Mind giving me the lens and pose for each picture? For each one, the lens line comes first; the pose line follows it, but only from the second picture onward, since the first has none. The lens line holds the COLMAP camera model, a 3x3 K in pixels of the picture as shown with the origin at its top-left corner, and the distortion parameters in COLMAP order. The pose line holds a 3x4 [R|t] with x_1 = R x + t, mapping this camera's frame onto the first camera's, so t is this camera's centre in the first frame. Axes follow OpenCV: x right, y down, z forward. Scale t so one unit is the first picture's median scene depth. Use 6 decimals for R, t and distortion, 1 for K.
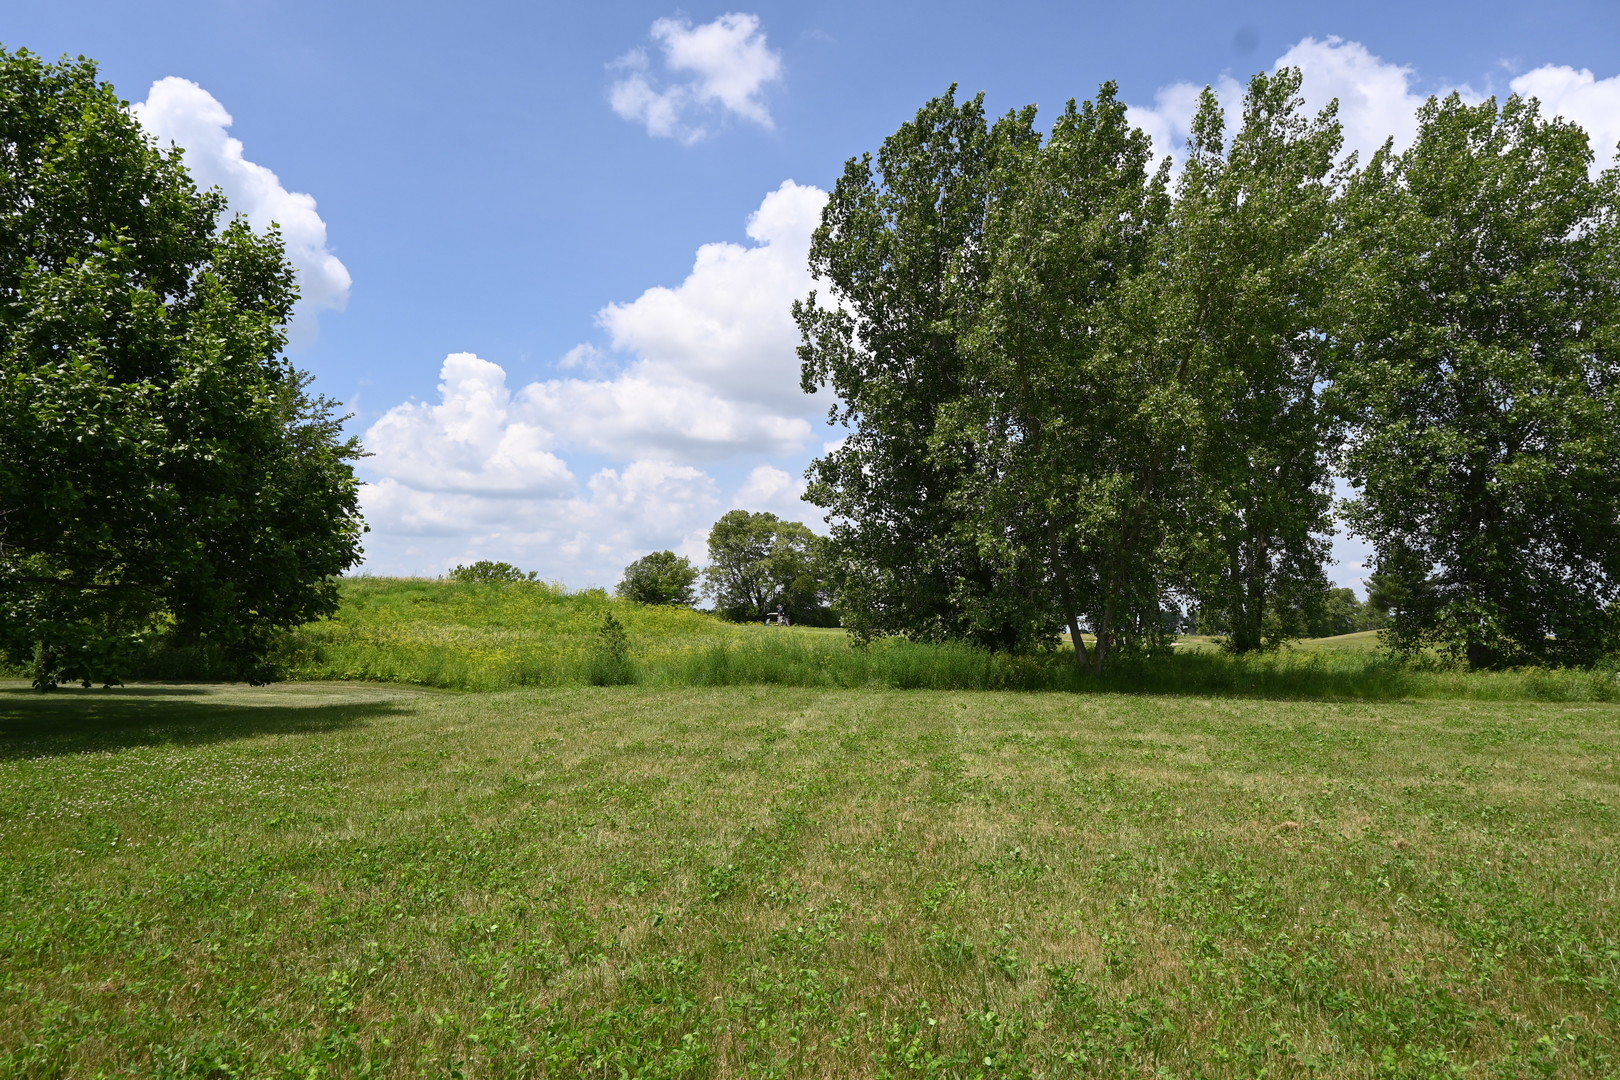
lens RADIAL K [[1115.0, 0, 830.1], [0, 1115.0, 535.9], [0, 0, 1]] dist [-0.004248, 0.000163]
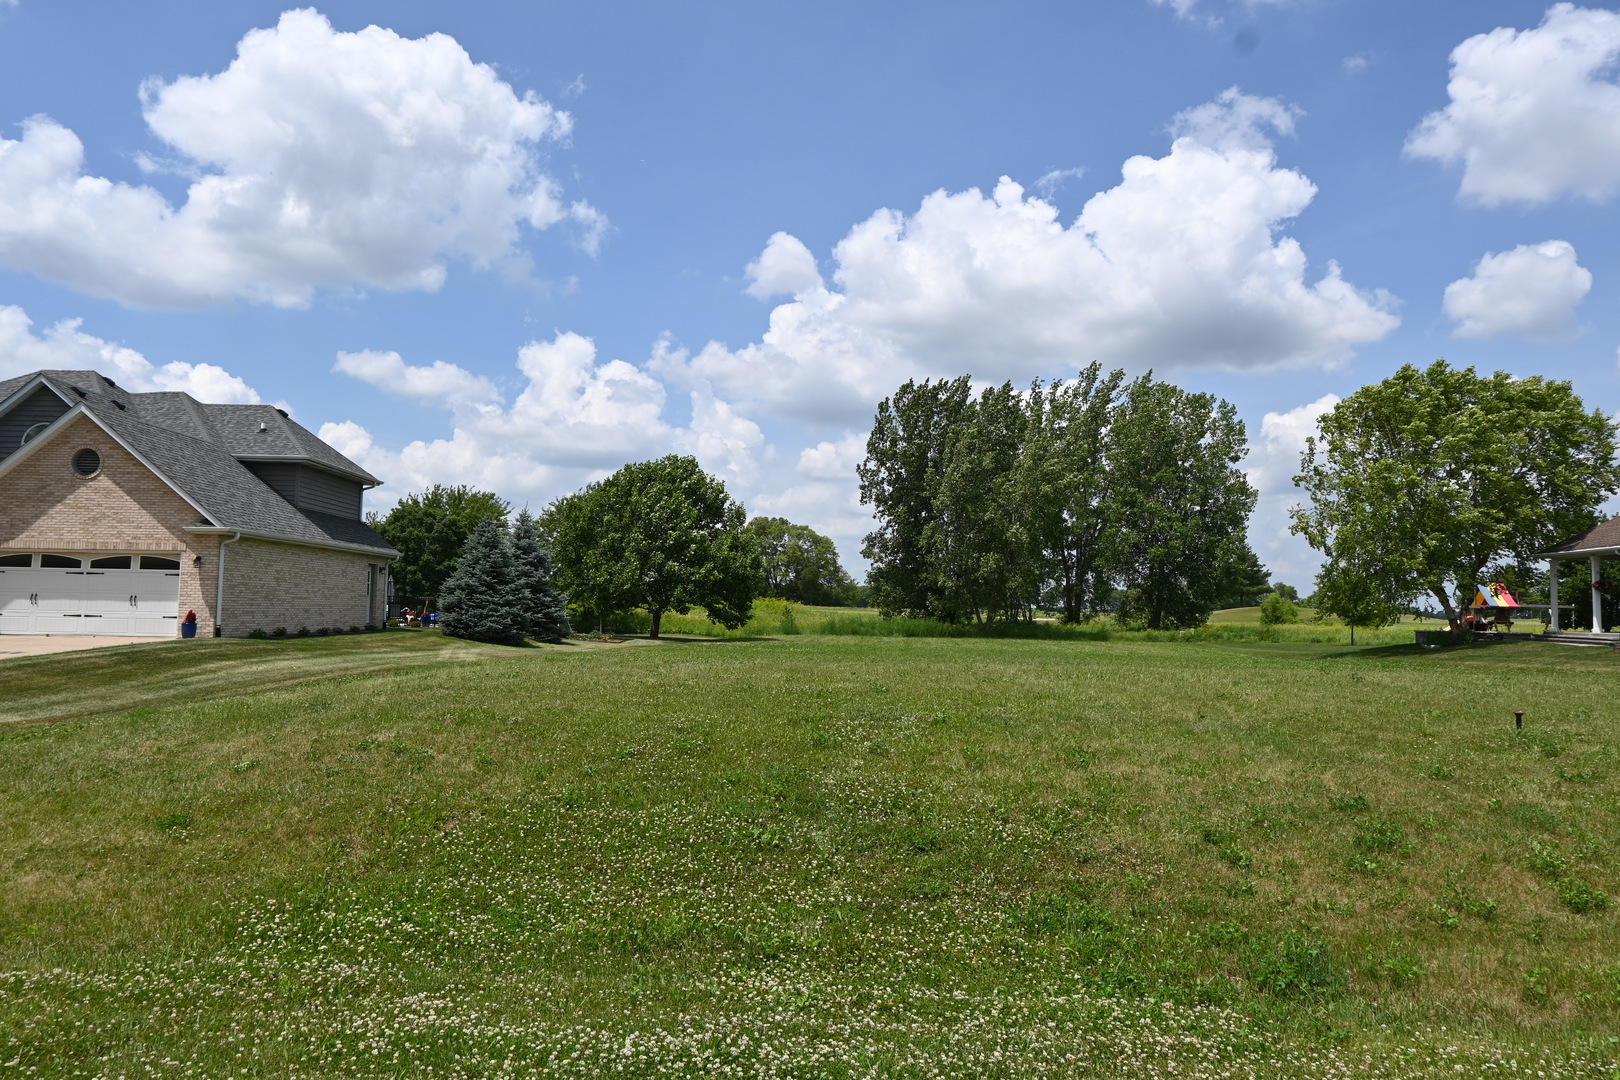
lens RADIAL K [[1123.4, 0, 823.6], [0, 1123.4, 549.5], [0, 0, 1]] dist [-0.002304, 0.001050]
pose [[0.999497, 0.007902, 0.030713, -0.170731], [-0.009081, 0.999220, 0.038440, -0.129775], [-0.030385, -0.038700, 0.998789, -1.270910]]
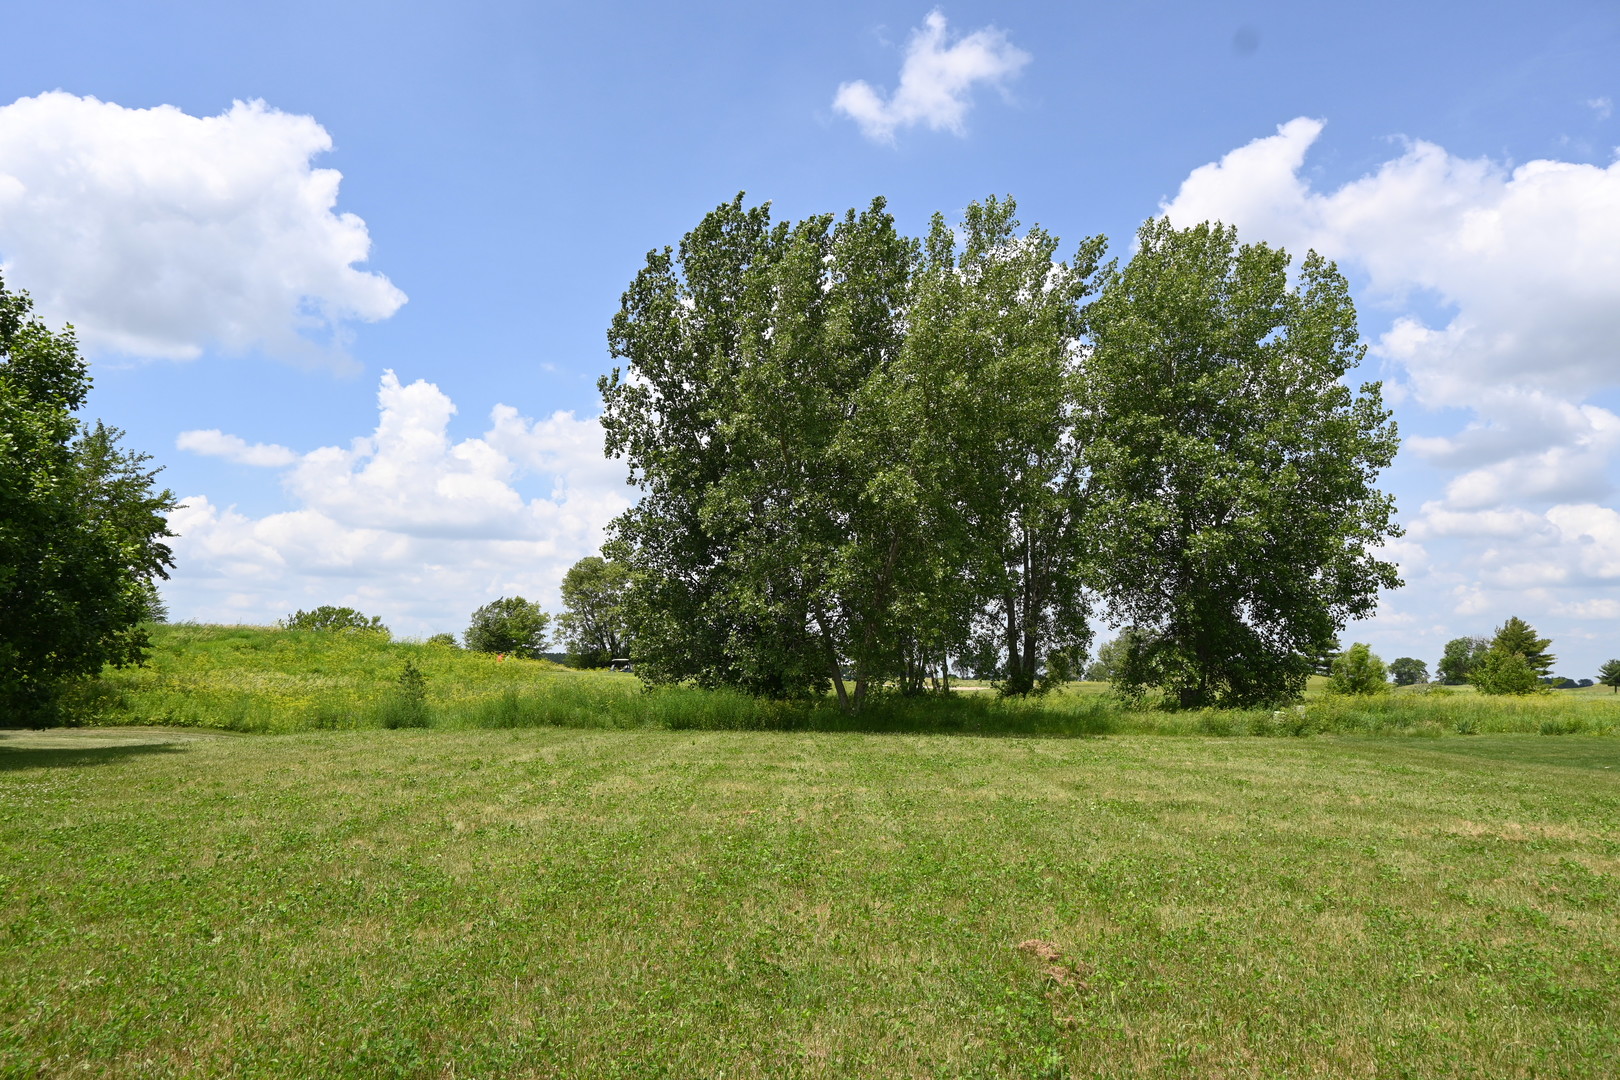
lens RADIAL K [[1110.1, 0, 852.8], [0, 1110.1, 542.5], [0, 0, 1]] dist [-0.015421, 0.001461]
pose [[0.991224, 0.013902, 0.131459, 0.078711], [-0.009327, 0.999331, -0.035352, -0.011233], [-0.131862, 0.033815, 0.990691, -0.113803]]
